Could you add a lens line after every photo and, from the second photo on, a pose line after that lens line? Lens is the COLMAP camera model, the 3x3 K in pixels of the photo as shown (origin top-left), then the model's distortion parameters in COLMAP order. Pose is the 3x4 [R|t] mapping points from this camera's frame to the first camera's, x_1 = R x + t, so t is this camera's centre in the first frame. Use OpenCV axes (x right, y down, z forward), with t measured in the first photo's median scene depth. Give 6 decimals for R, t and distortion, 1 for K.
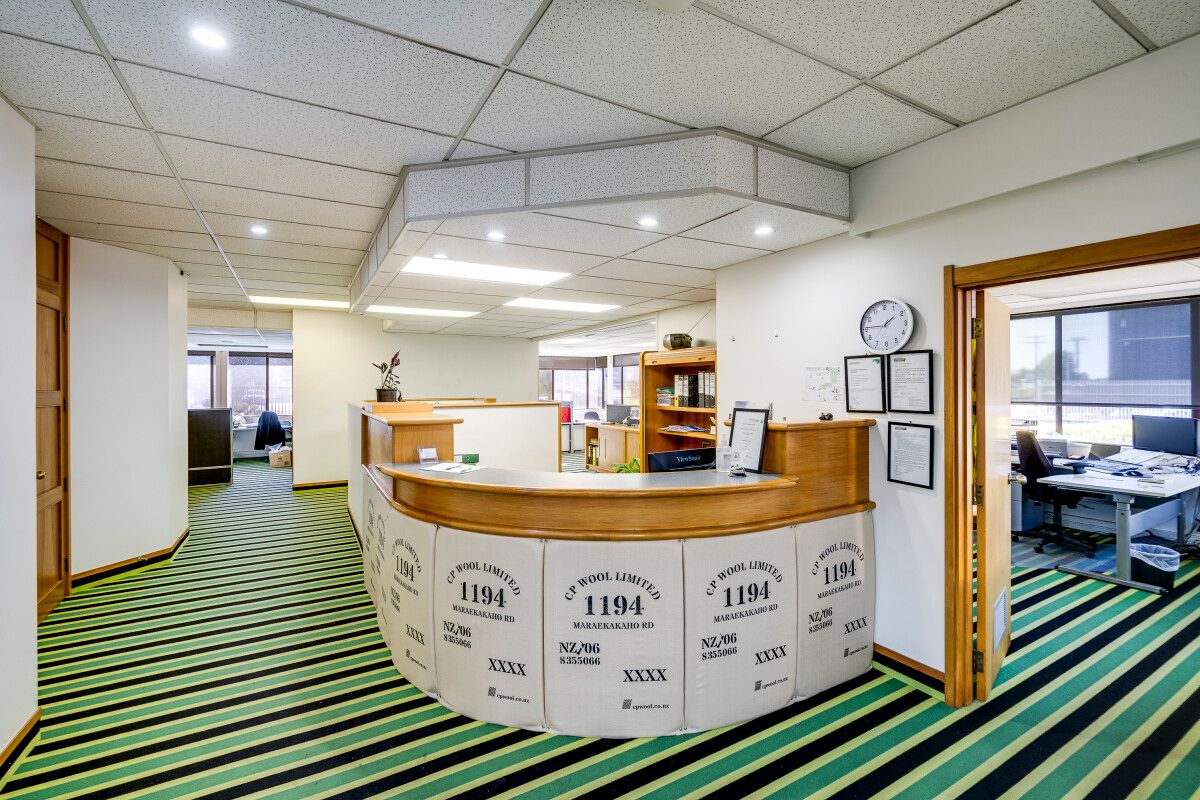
lens RADIAL K [[517.3, 0, 600.1], [0, 517.3, 381.8], [0, 0, 1]] dist [0.000010, 0.000037]
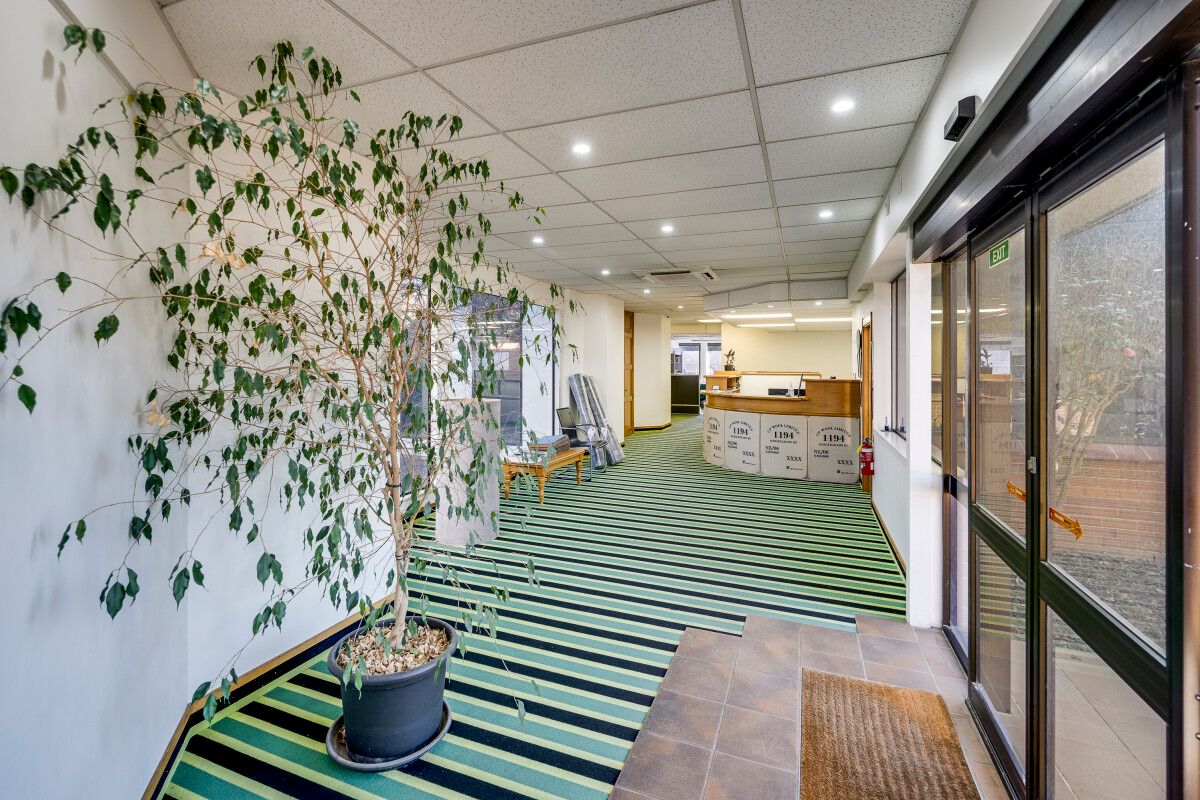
lens RADIAL K [[531.0, 0, 599.9], [0, 531.0, 359.9], [0, 0, 1]] dist [0.000003, 0.000006]
pose [[0.627058, 0.002955, -0.778967, 1.469324], [-0.003282, 0.999994, 0.001151, -0.015802], [0.778966, 0.001835, 0.627064, -1.274949]]
